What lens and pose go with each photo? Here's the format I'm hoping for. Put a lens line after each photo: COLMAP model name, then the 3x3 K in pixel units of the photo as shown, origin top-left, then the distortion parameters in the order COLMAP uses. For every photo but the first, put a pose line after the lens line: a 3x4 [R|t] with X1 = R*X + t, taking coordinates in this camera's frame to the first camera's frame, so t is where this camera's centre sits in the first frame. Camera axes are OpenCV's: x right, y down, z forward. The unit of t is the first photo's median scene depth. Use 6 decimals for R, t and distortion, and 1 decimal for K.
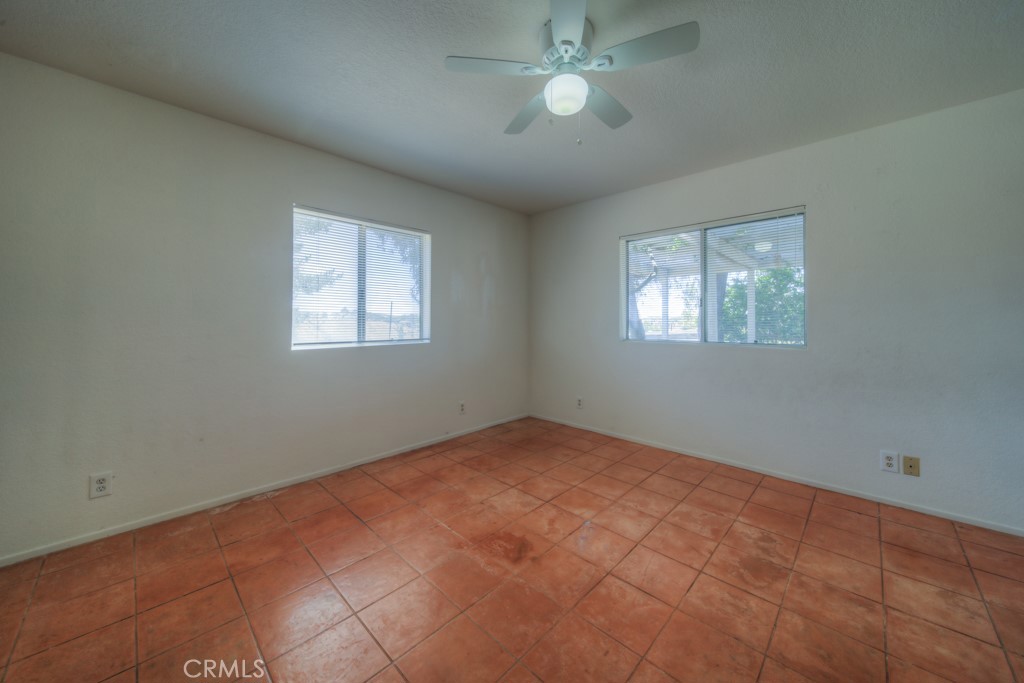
lens RADIAL K [[364.3, 0, 514.9], [0, 364.3, 319.0], [0, 0, 1]] dist [-0.000302, -0.000021]
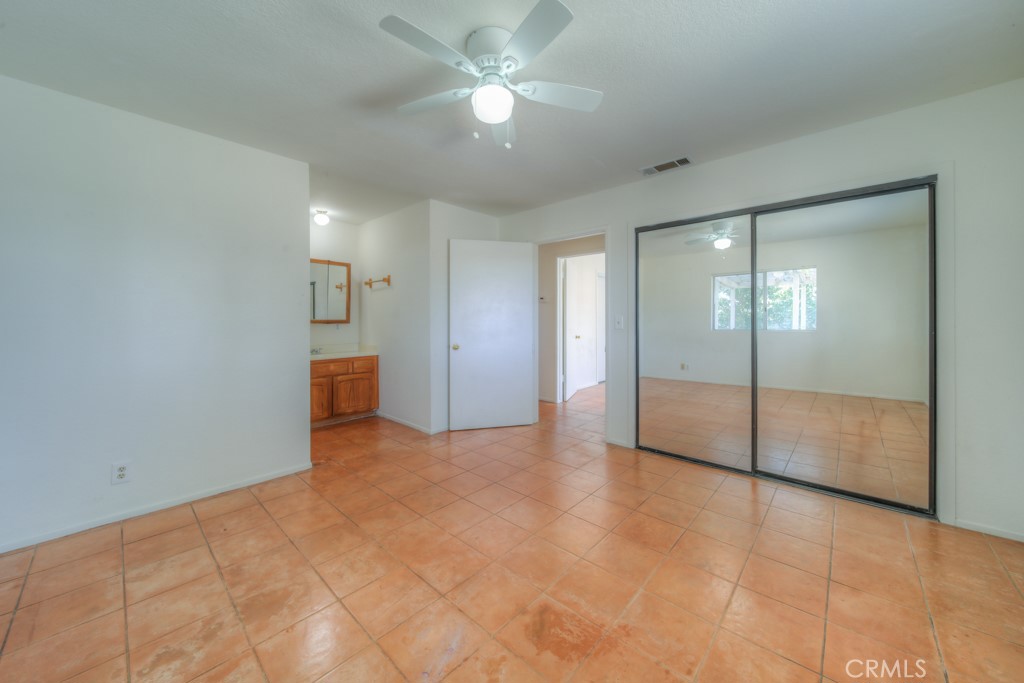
lens RADIAL K [[364.3, 0, 516.8], [0, 364.3, 320.5], [0, 0, 1]] dist [-0.000302, -0.000021]
pose [[-0.999548, 0.001888, -0.029993, 0.095424], [0.001971, 0.999994, -0.002732, 0.004144], [0.029987, -0.002790, -0.999546, 1.905261]]
